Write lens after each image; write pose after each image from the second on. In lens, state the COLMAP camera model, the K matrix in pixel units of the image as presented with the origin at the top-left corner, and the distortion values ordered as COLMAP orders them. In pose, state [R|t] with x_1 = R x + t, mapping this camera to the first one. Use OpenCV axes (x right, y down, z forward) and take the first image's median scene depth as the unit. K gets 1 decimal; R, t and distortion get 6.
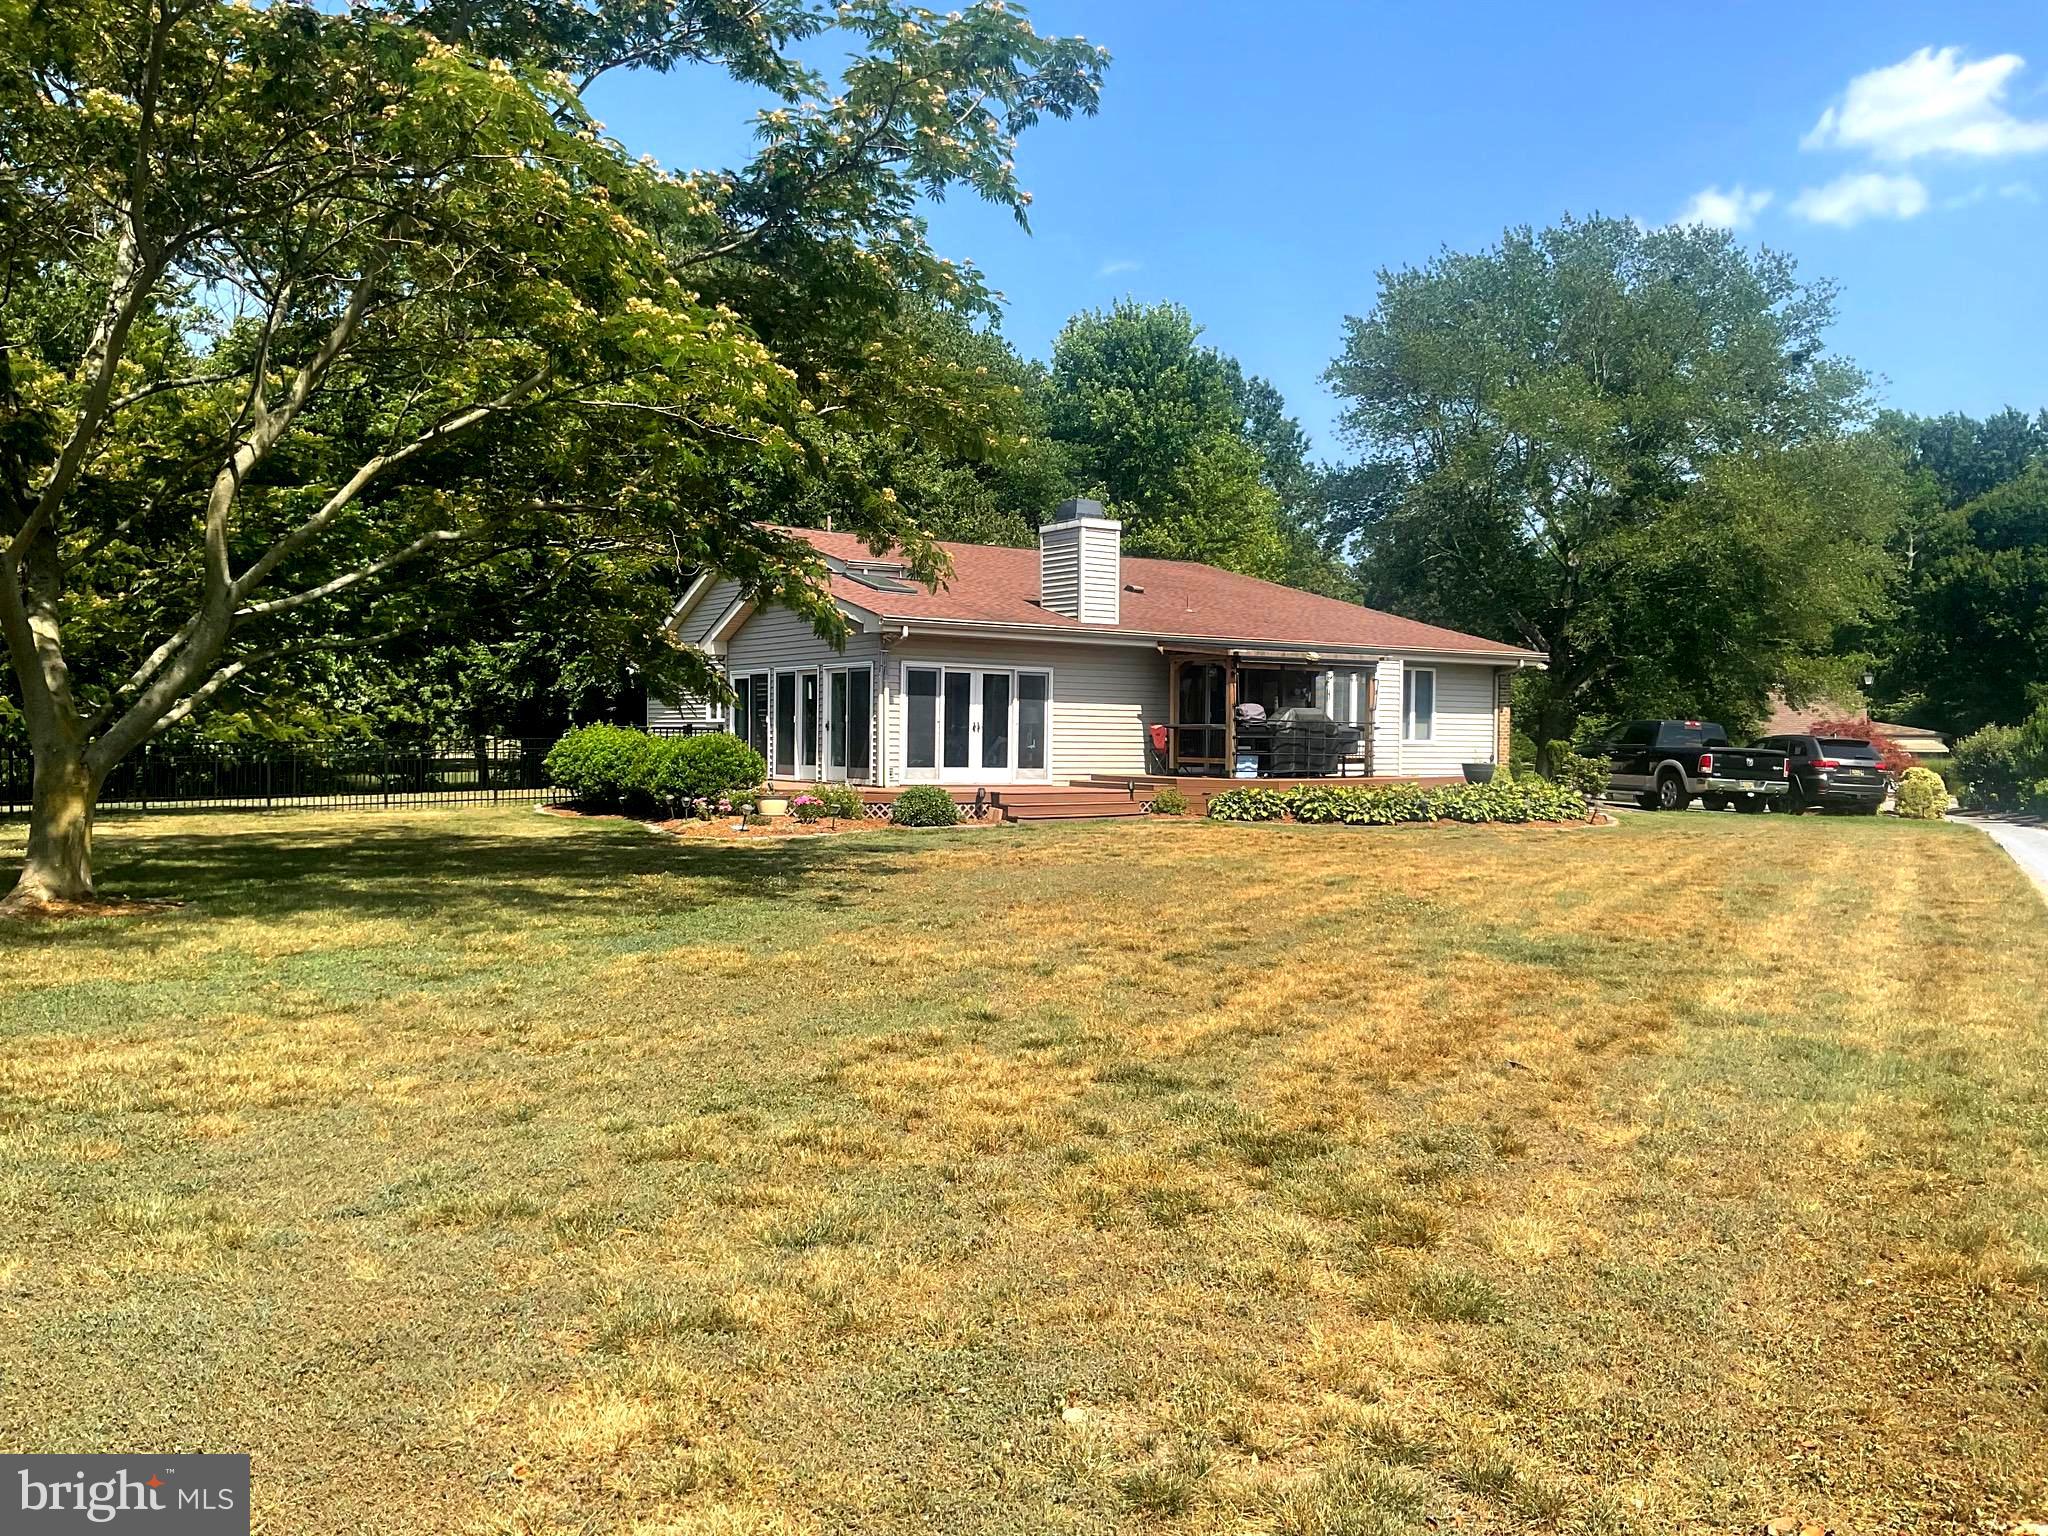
lens RADIAL K [[1693.1, 0, 1054.7], [0, 1693.1, 777.4], [0, 0, 1]] dist [0.106939, -0.223287]
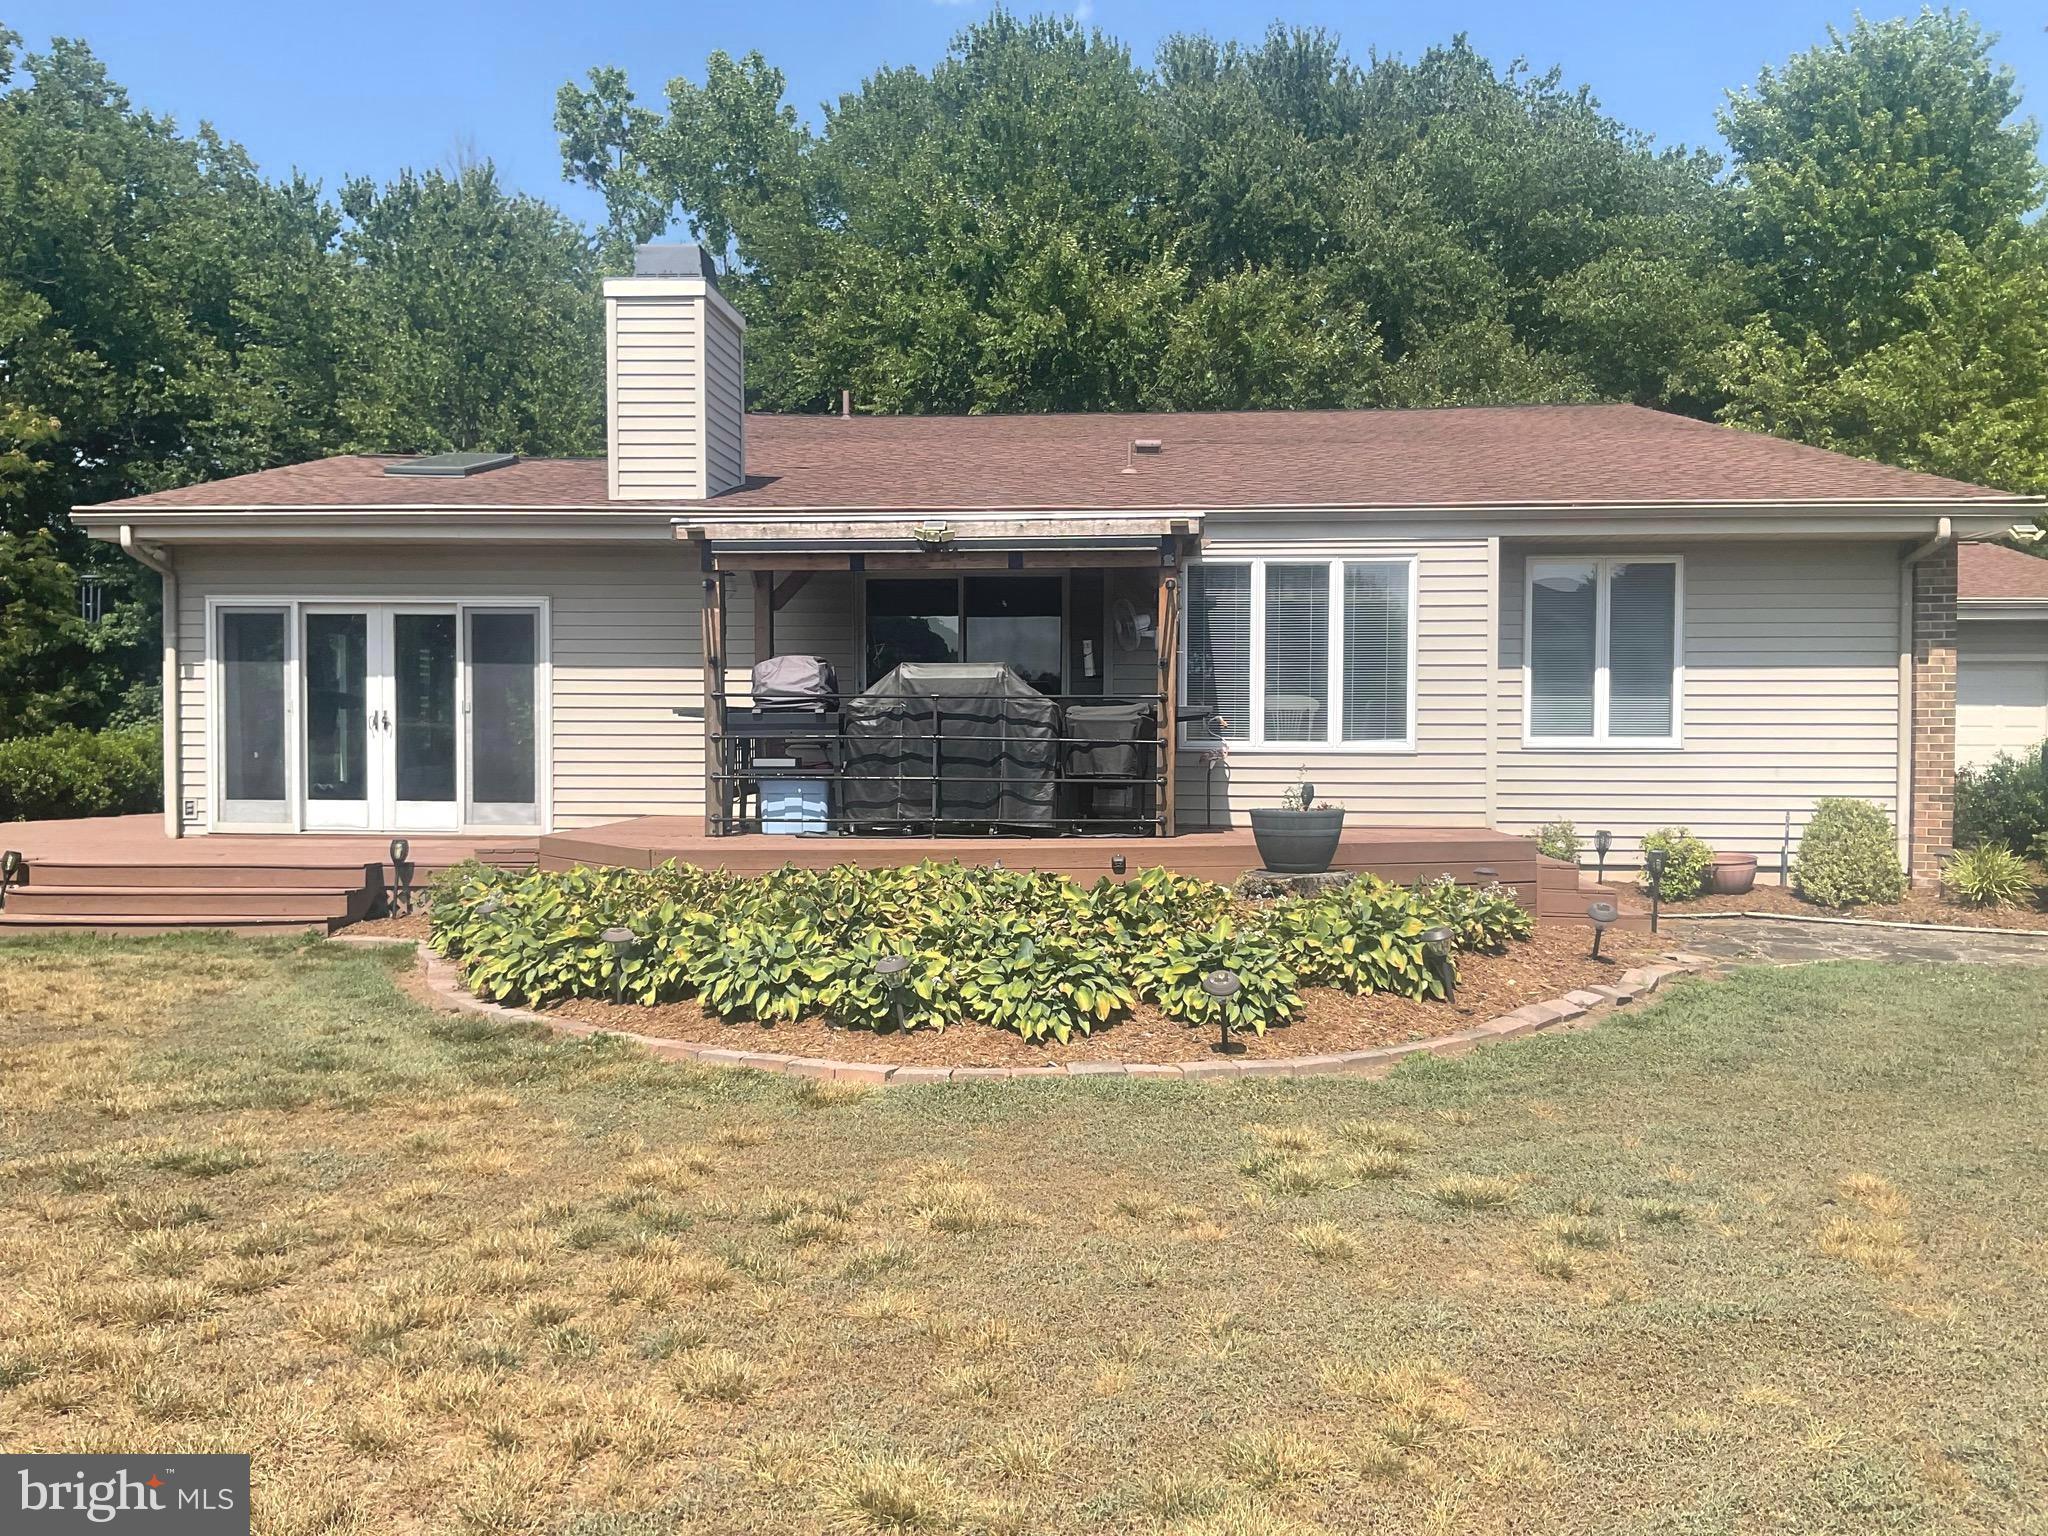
lens RADIAL K [[1693.1, 0, 1054.7], [0, 1693.1, 777.4], [0, 0, 1]] dist [0.106939, -0.223287]
pose [[0.788027, 0.008198, -0.615586, 0.409666], [-0.006506, 0.999966, 0.004989, -0.015890], [0.615606, 0.000073, 0.788054, 0.691183]]
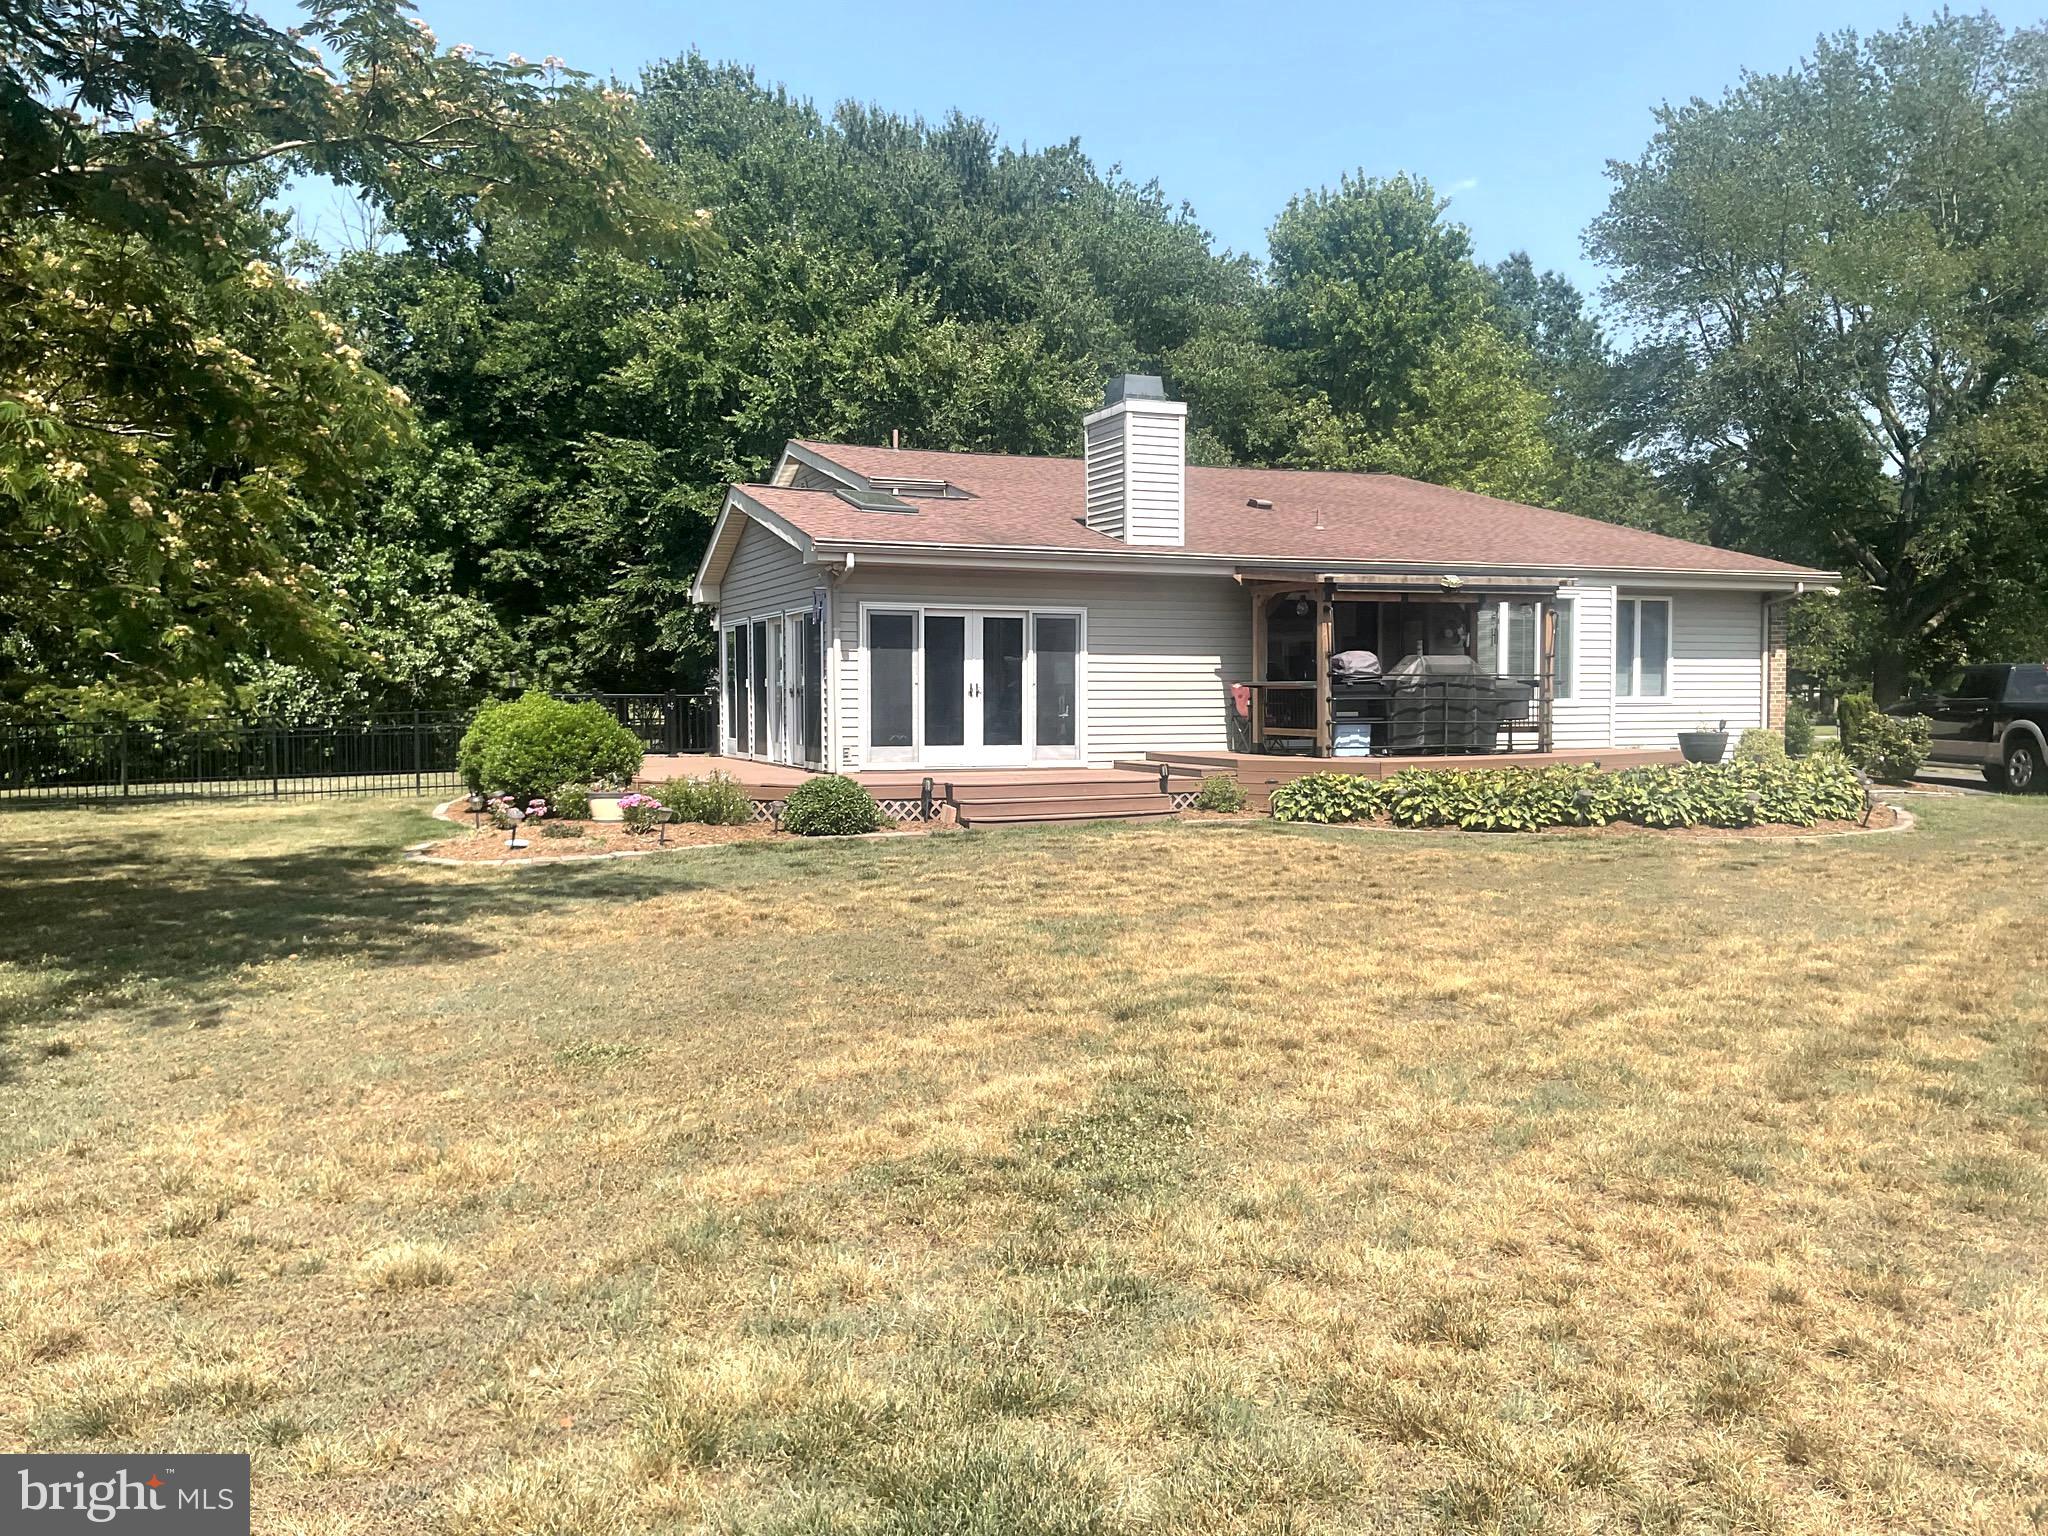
lens RADIAL K [[1693.1, 0, 1054.7], [0, 1693.1, 777.4], [0, 0, 1]] dist [0.106939, -0.223287]
pose [[0.980493, -0.003930, -0.196517, 0.127040], [0.009136, 0.999631, 0.025591, -0.009971], [0.196344, -0.026887, 0.980166, 0.272670]]
